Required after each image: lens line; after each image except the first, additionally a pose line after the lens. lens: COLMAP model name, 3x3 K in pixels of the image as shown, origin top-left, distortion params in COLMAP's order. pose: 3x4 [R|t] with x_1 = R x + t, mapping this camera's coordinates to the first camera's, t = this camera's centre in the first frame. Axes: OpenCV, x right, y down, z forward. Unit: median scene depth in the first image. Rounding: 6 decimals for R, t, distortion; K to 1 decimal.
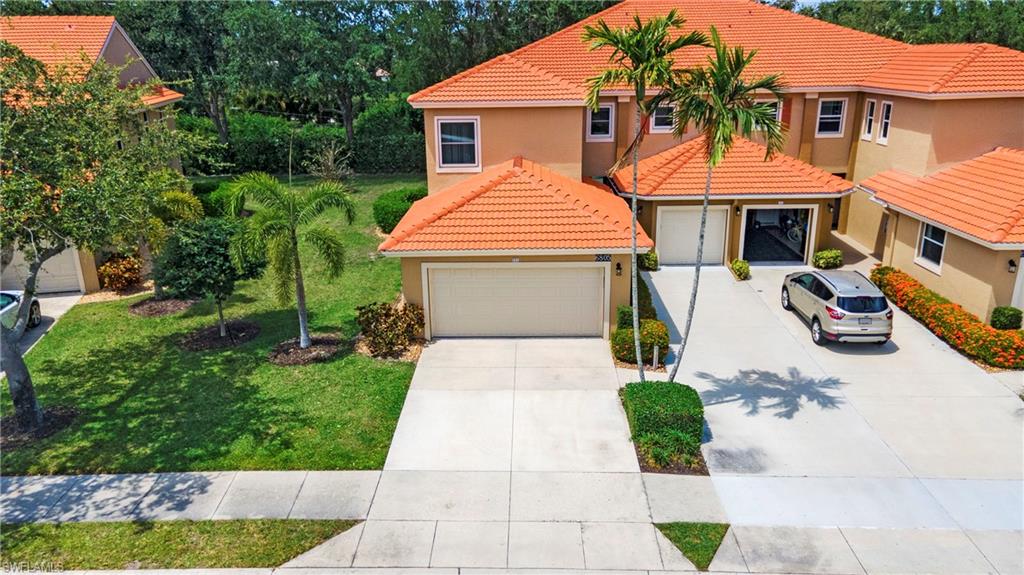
lens RADIAL K [[744.1, 0, 512.0], [0, 744.1, 287.5], [0, 0, 1]] dist [0.025918, 0.038027]
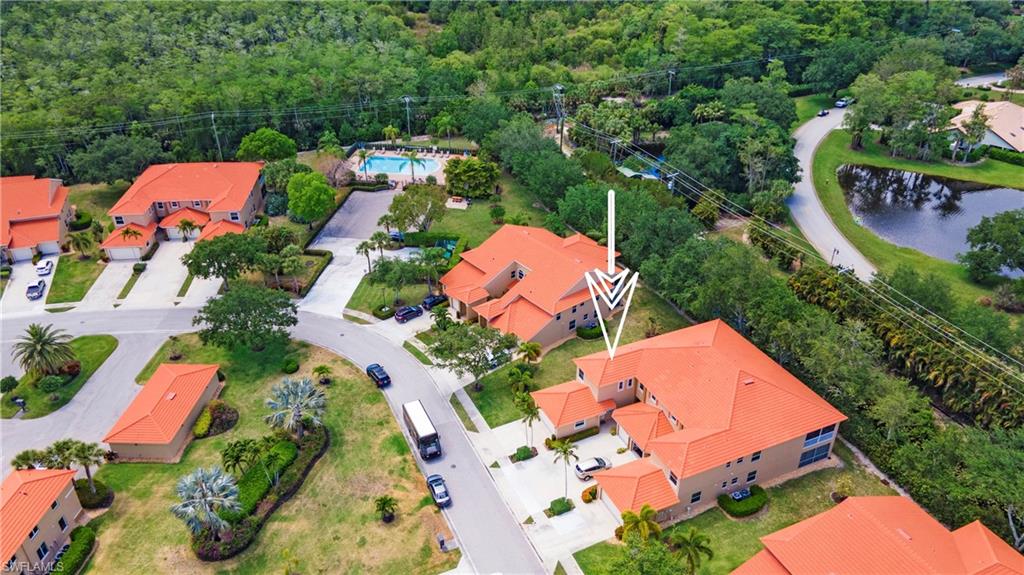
lens RADIAL K [[744.1, 0, 512.0], [0, 744.1, 287.5], [0, 0, 1]] dist [0.025918, 0.038027]
pose [[0.441987, 0.472039, -0.762776, 3.100296], [-0.278507, 0.880532, 0.383532, -2.453782], [0.852691, 0.042922, 0.520650, -1.628843]]
